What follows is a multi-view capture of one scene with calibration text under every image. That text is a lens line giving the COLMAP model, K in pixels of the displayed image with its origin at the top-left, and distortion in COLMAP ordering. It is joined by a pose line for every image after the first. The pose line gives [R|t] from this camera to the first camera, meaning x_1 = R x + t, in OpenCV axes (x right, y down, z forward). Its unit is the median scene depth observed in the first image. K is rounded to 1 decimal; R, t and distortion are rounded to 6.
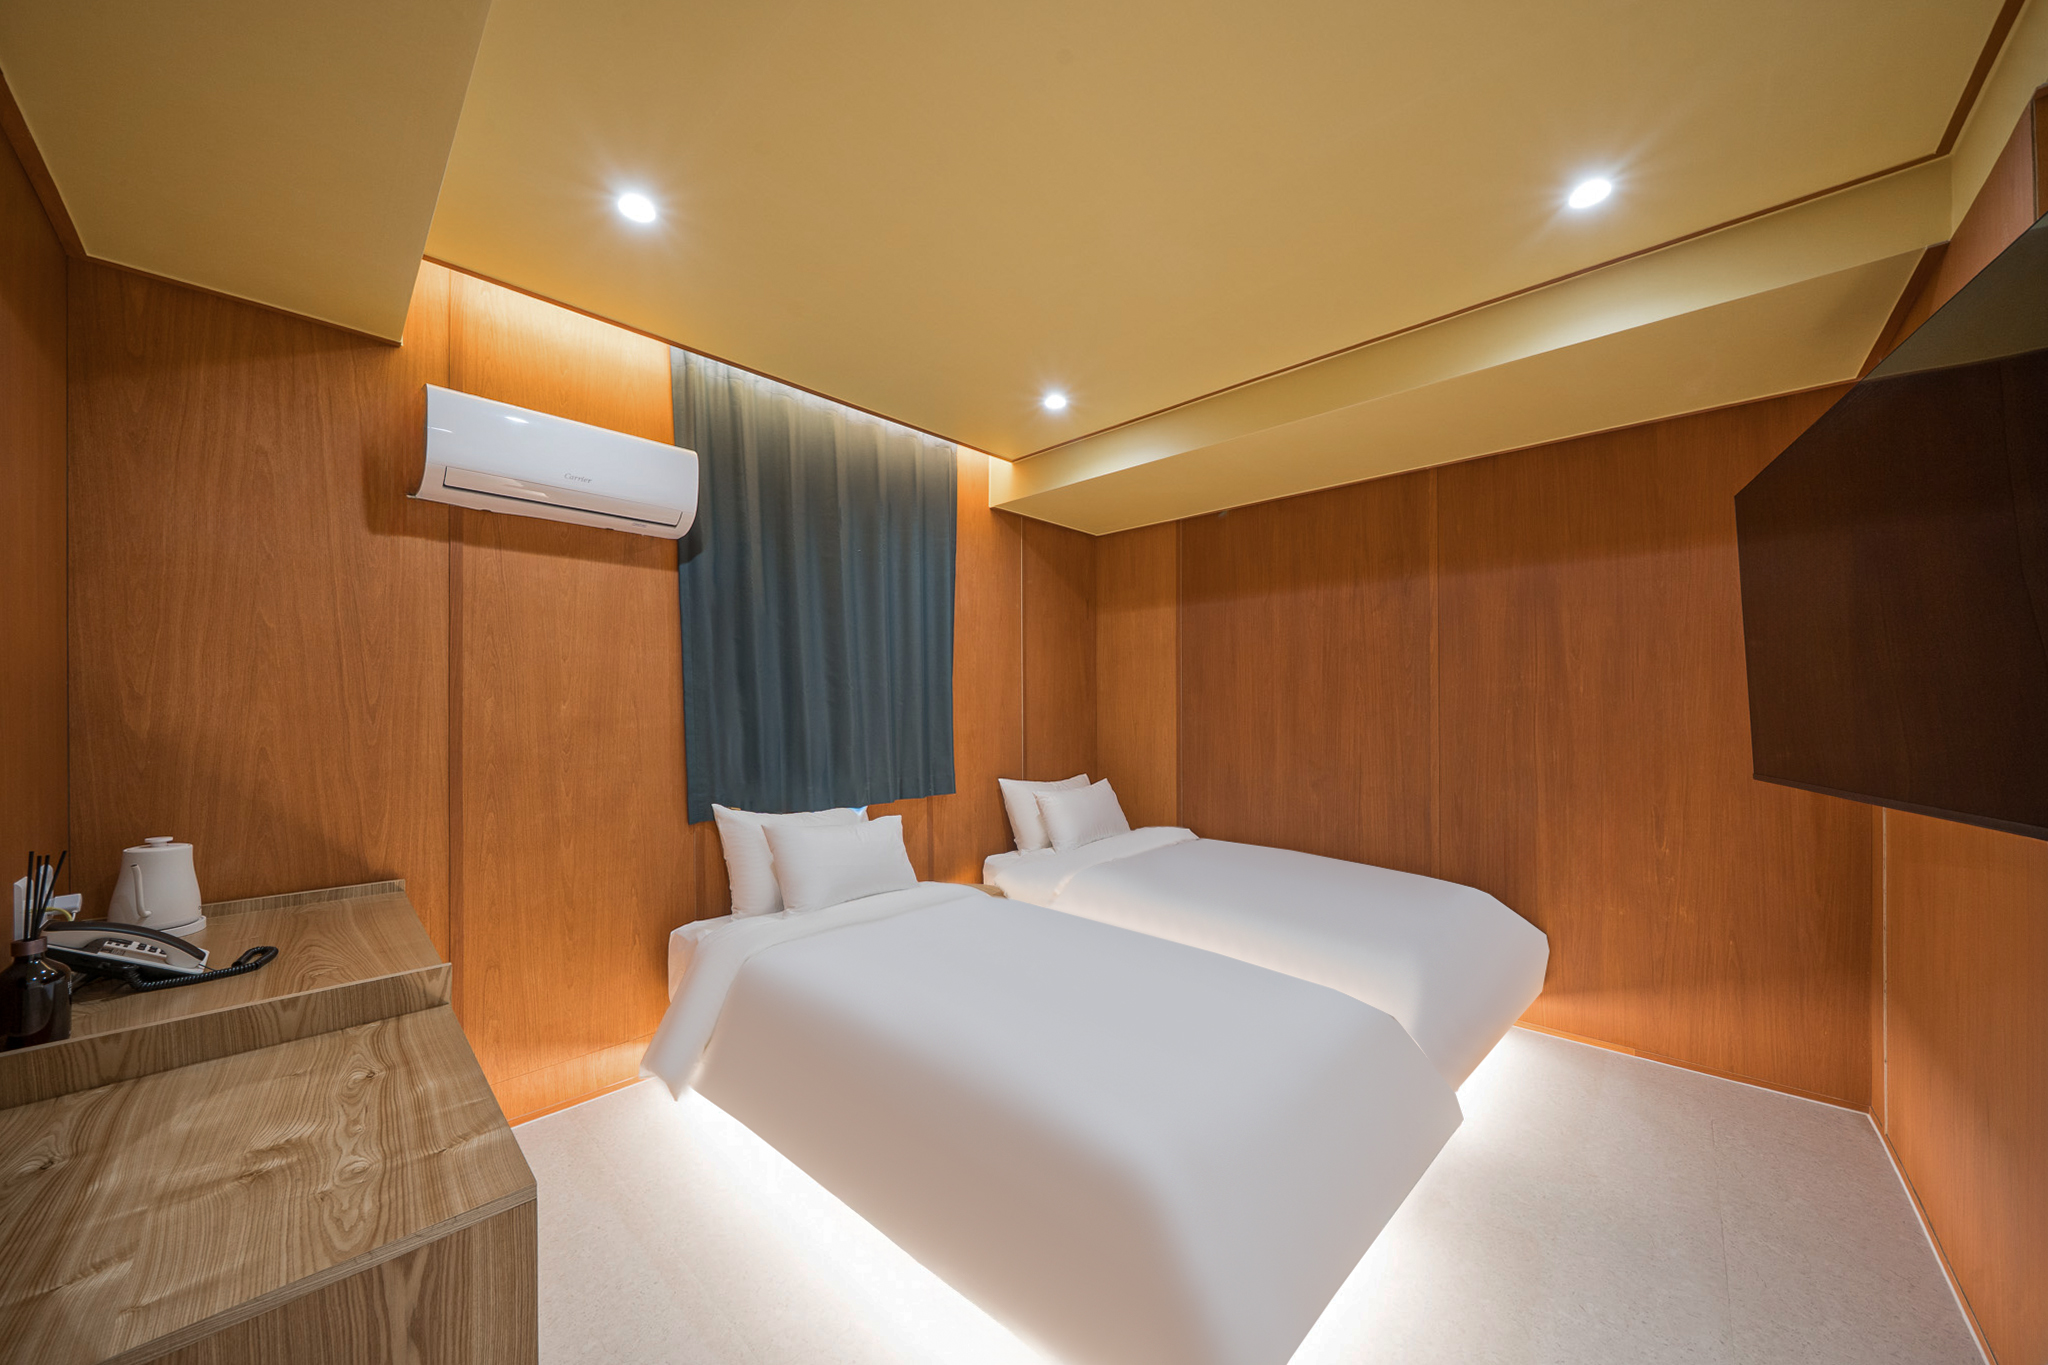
lens RADIAL K [[710.7, 0, 1019.6], [0, 710.7, 698.7], [0, 0, 1]] dist [-0.001120, -0.000079]
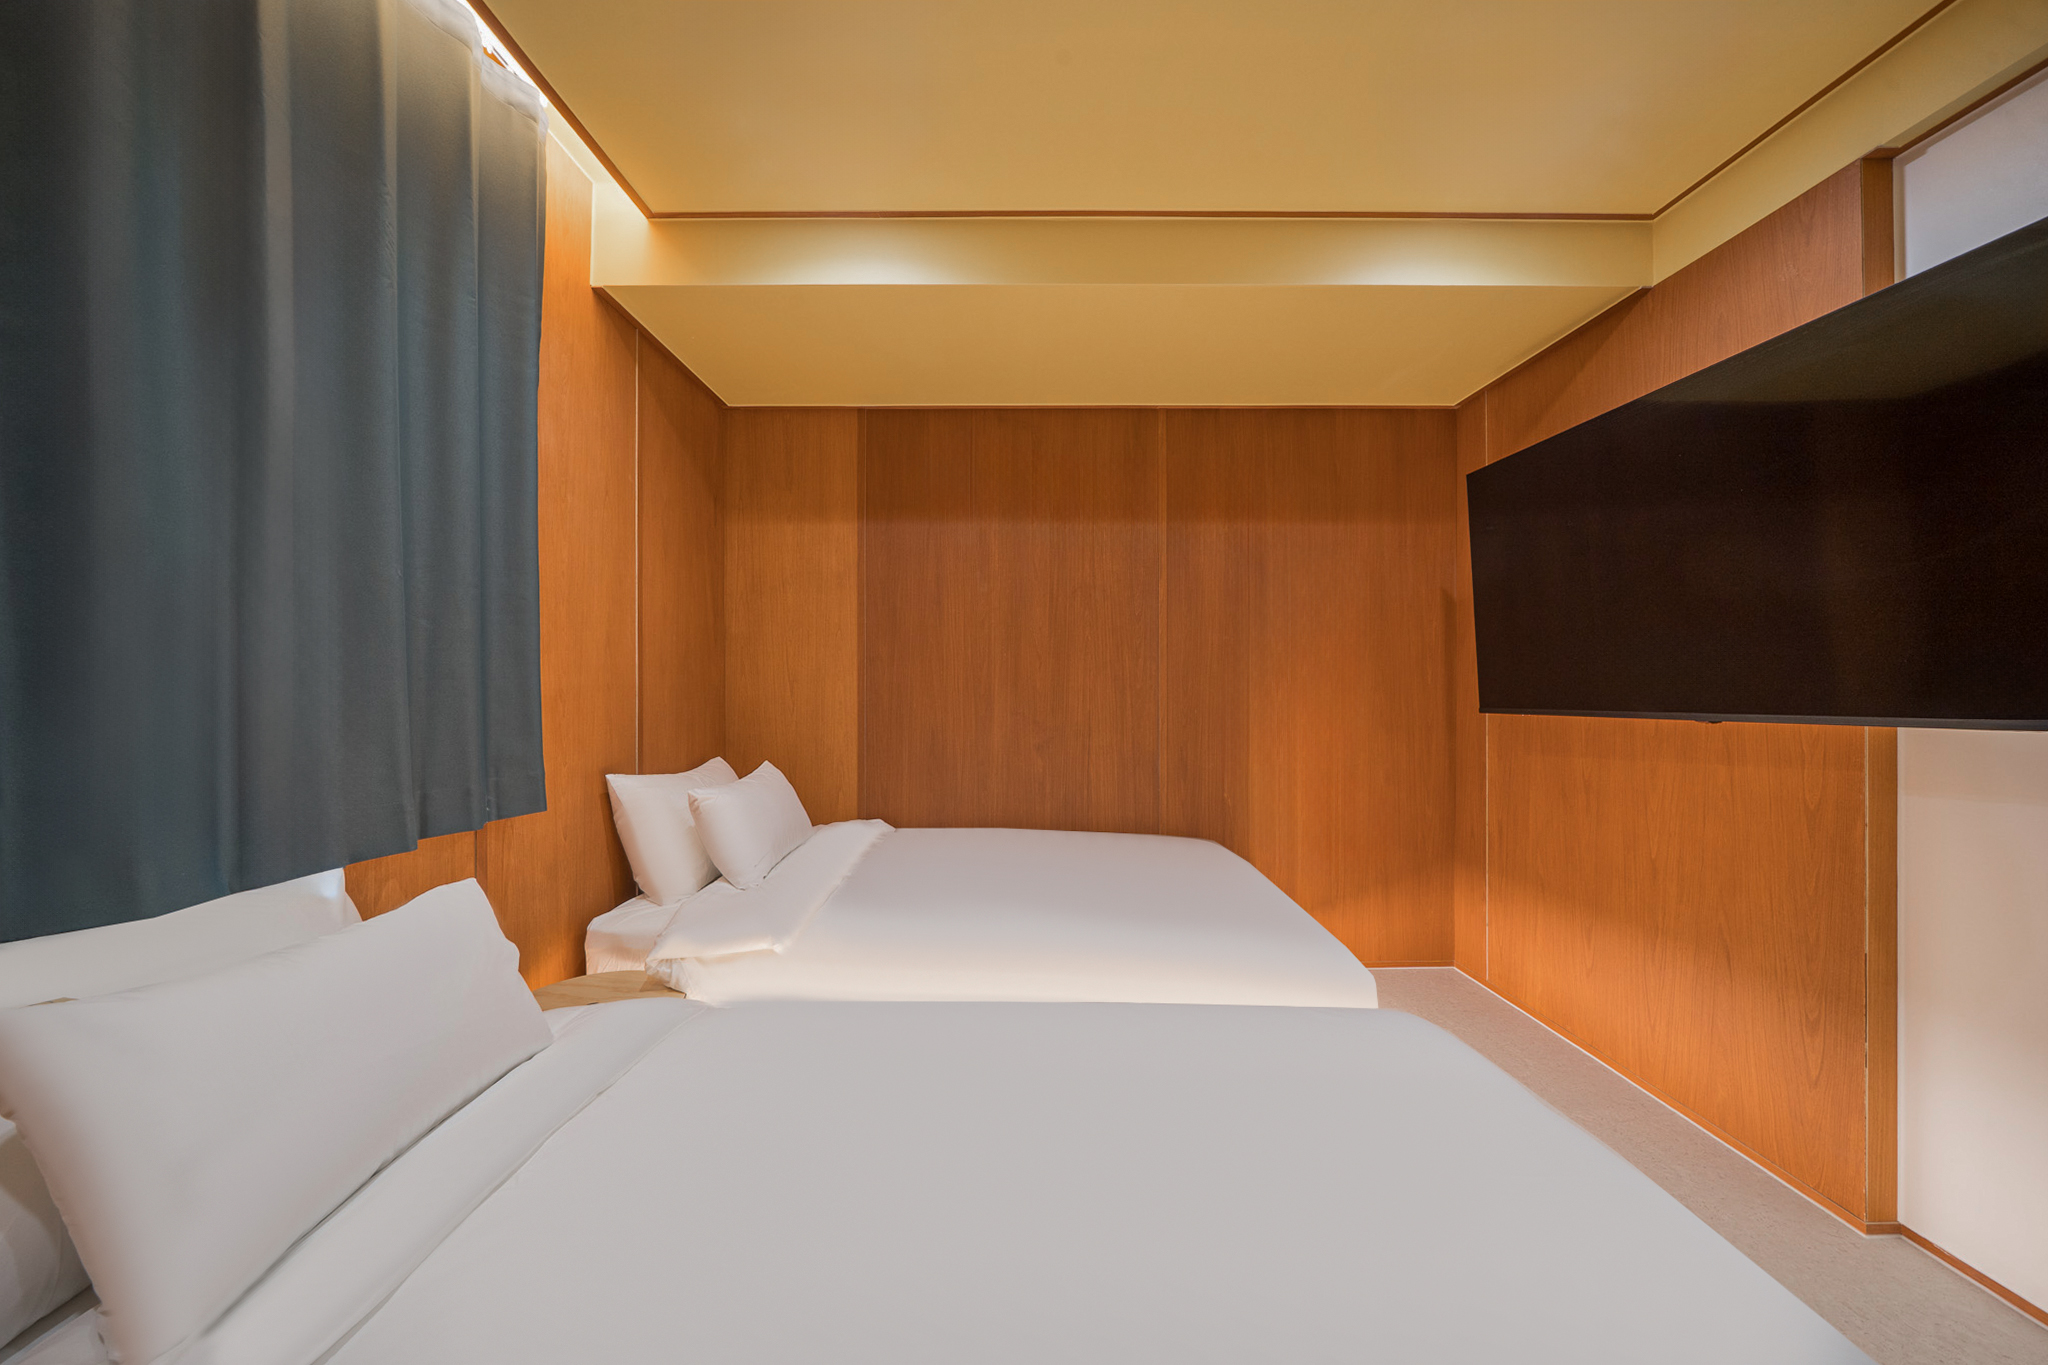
lens RADIAL K [[703.5, 0, 1025.3], [0, 703.5, 675.9], [0, 0, 1]] dist [-0.000266, -0.000015]
pose [[0.724436, 0.006676, 0.689309, -0.205833], [-0.008055, 0.999967, -0.001219, 0.038567], [-0.689295, -0.004670, 0.724466, 0.440317]]
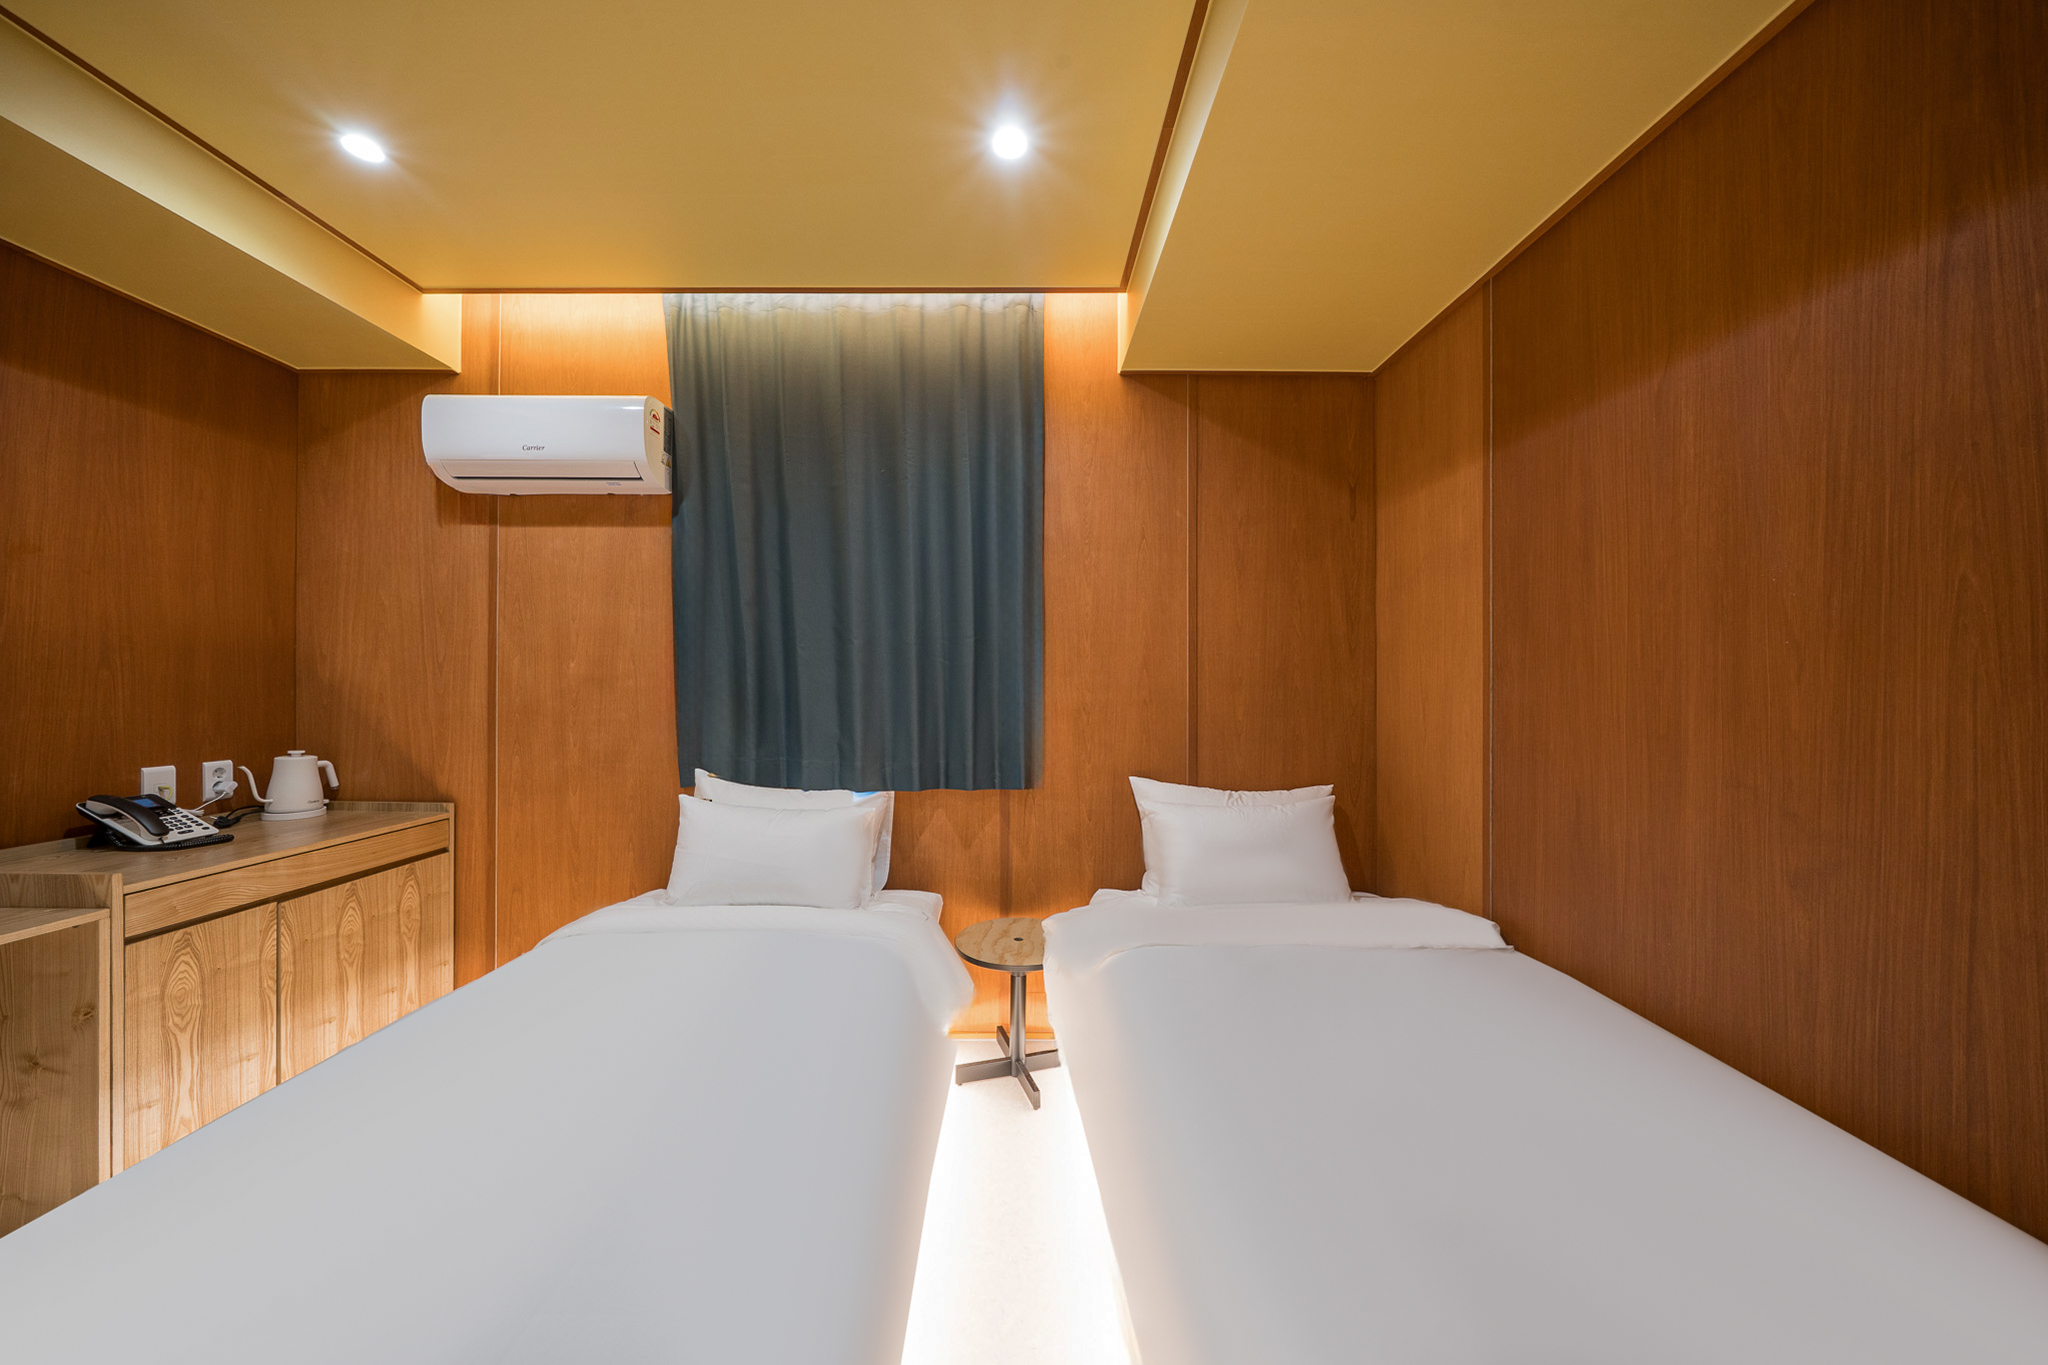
lens RADIAL K [[700.2, 0, 1024.0], [0, 700.2, 682.5], [0, 0, 1]] dist [-0.001582, -0.000068]
pose [[0.688675, -0.000932, -0.725069, 0.449980], [0.000525, 1.000000, -0.000786, 0.029717], [0.725070, 0.000161, 0.688676, 0.567997]]
